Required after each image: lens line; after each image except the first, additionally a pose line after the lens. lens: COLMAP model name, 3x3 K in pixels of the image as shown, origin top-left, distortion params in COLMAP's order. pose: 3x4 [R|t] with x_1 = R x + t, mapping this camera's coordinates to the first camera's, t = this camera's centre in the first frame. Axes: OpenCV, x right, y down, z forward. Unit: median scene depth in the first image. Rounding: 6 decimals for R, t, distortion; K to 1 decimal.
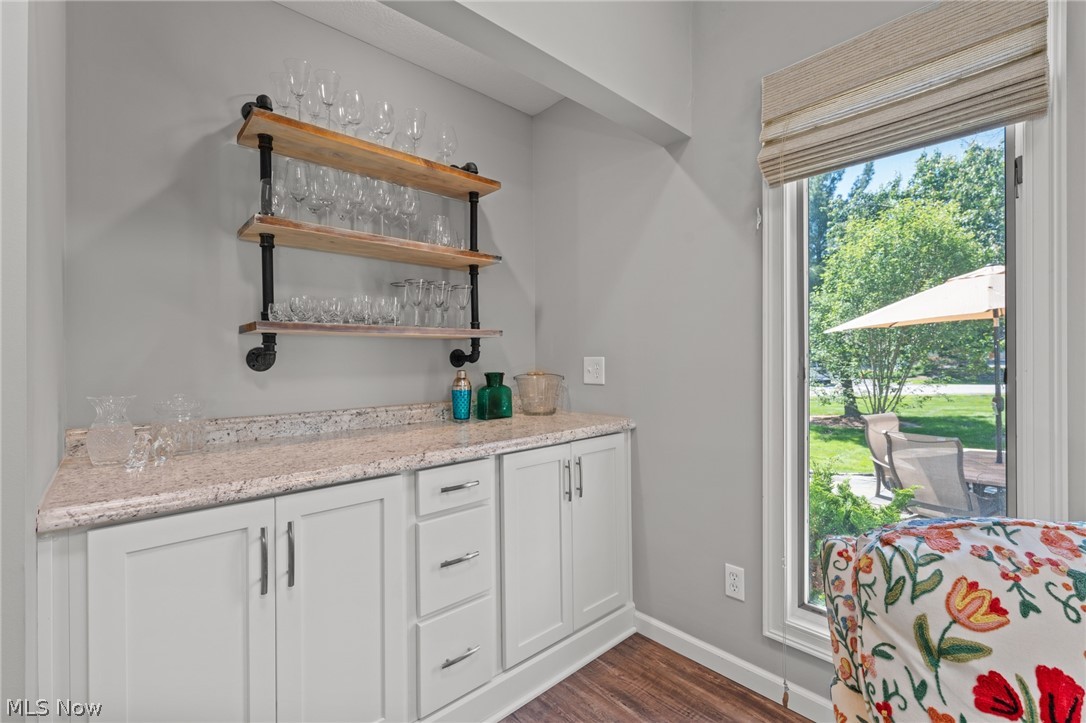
lens RADIAL K [[471.8, 0, 545.1], [0, 471.8, 358.2], [0, 0, 1]] dist [-0.003739, 0.000142]
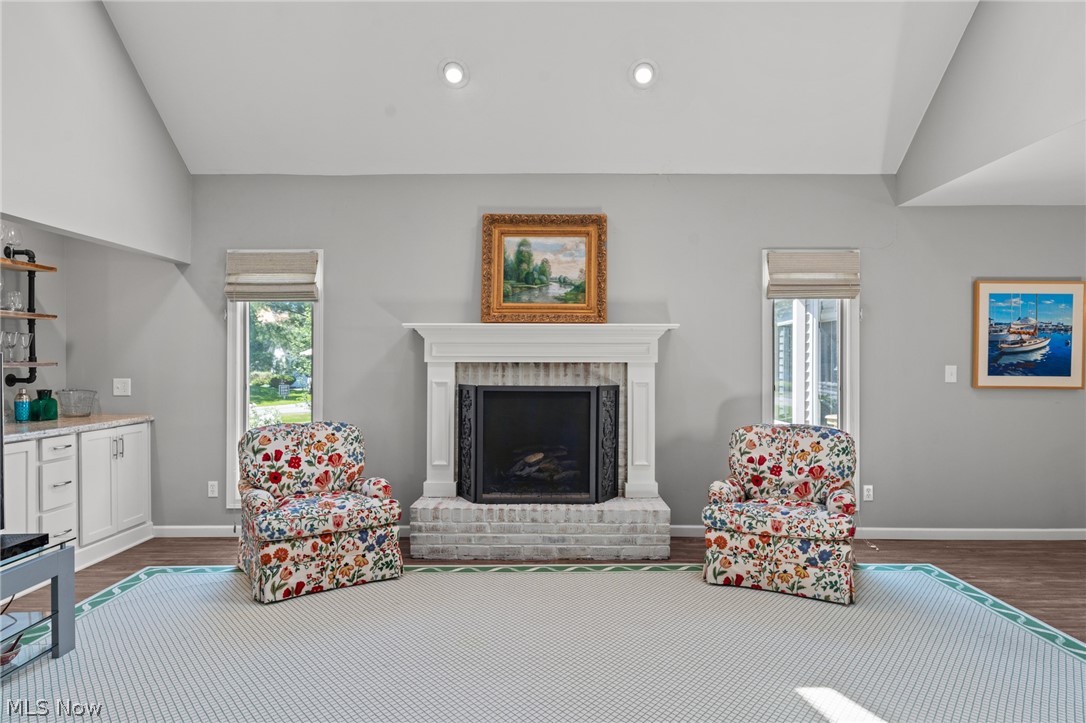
lens RADIAL K [[639.6, 0, 551.5], [0, 639.6, 368.7], [0, 0, 1]] dist [0.004044, 0.001110]
pose [[0.675115, 0.004275, 0.737700, -0.633608], [-0.006349, 0.999980, 0.000015, -0.056890], [-0.737685, -0.004693, 0.675128, -1.887051]]
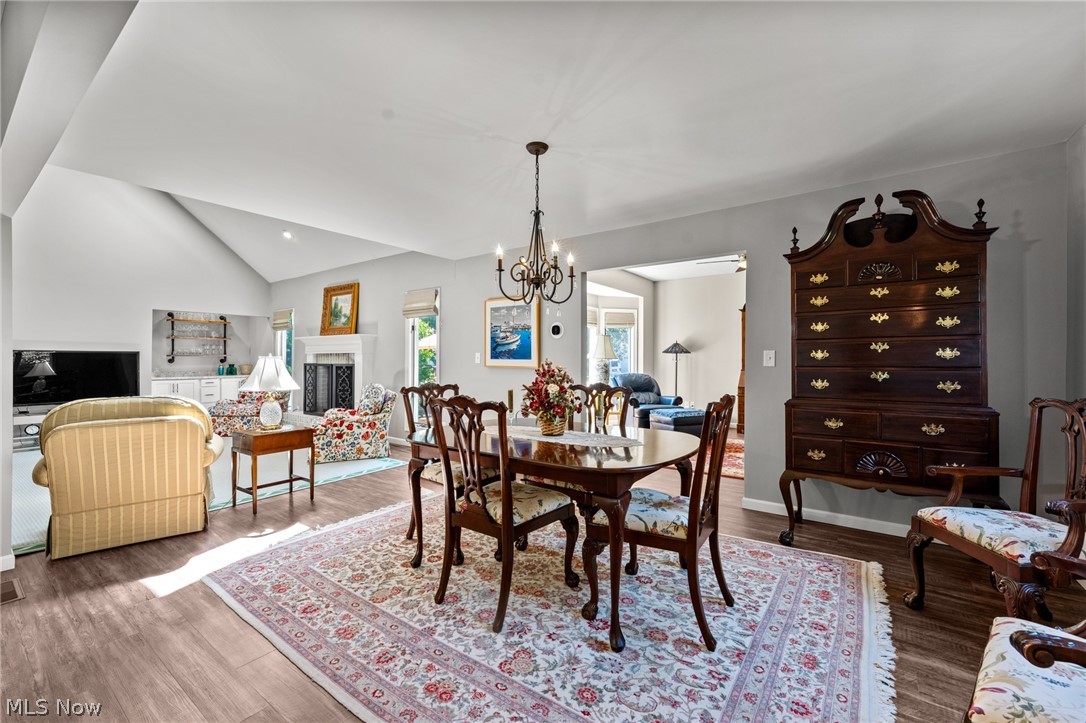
lens RADIAL K [[449.8, 0, 546.6], [0, 449.8, 361.8], [0, 0, 1]] dist [0.006592, -0.001576]
pose [[0.979573, 0.004019, 0.201048, 2.305232], [-0.005433, 0.999964, 0.006480, -0.042370], [-0.201015, -0.007440, 0.979560, -4.423034]]
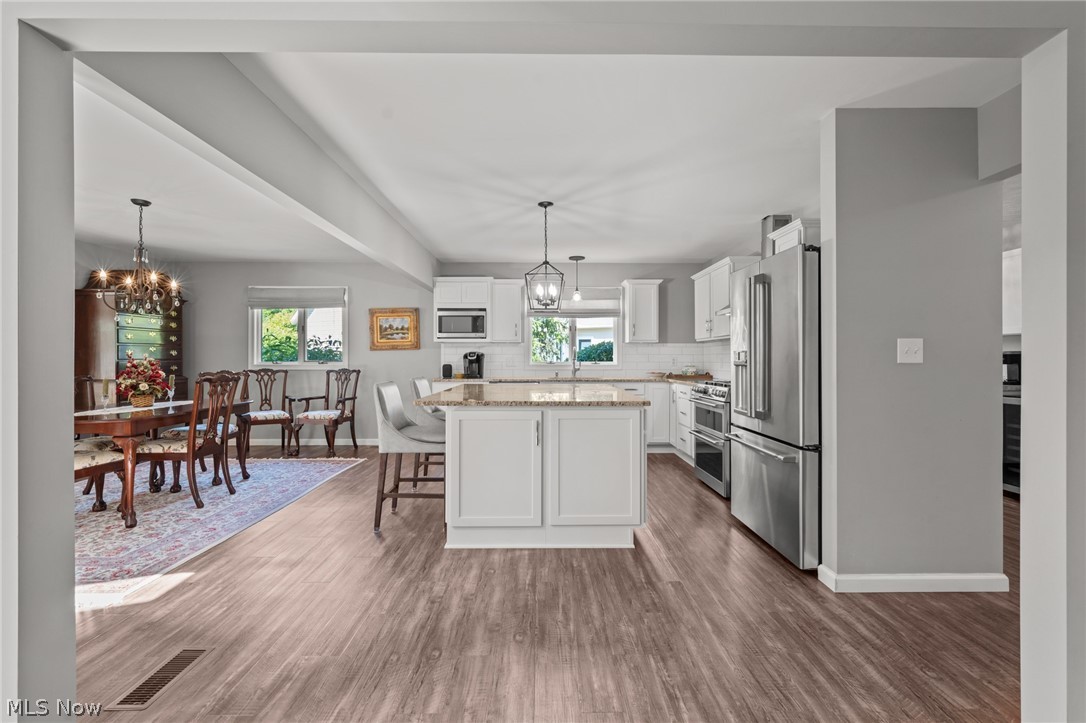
lens RADIAL K [[471.8, 0, 552.3], [0, 471.8, 360.8], [0, 0, 1]] dist [-0.003739, 0.000142]
pose [[-0.758805, 0.002144, 0.651314, -0.297855], [0.002018, 0.999998, -0.000940, -0.003305], [-0.651315, 0.000601, -0.758807, -2.546894]]
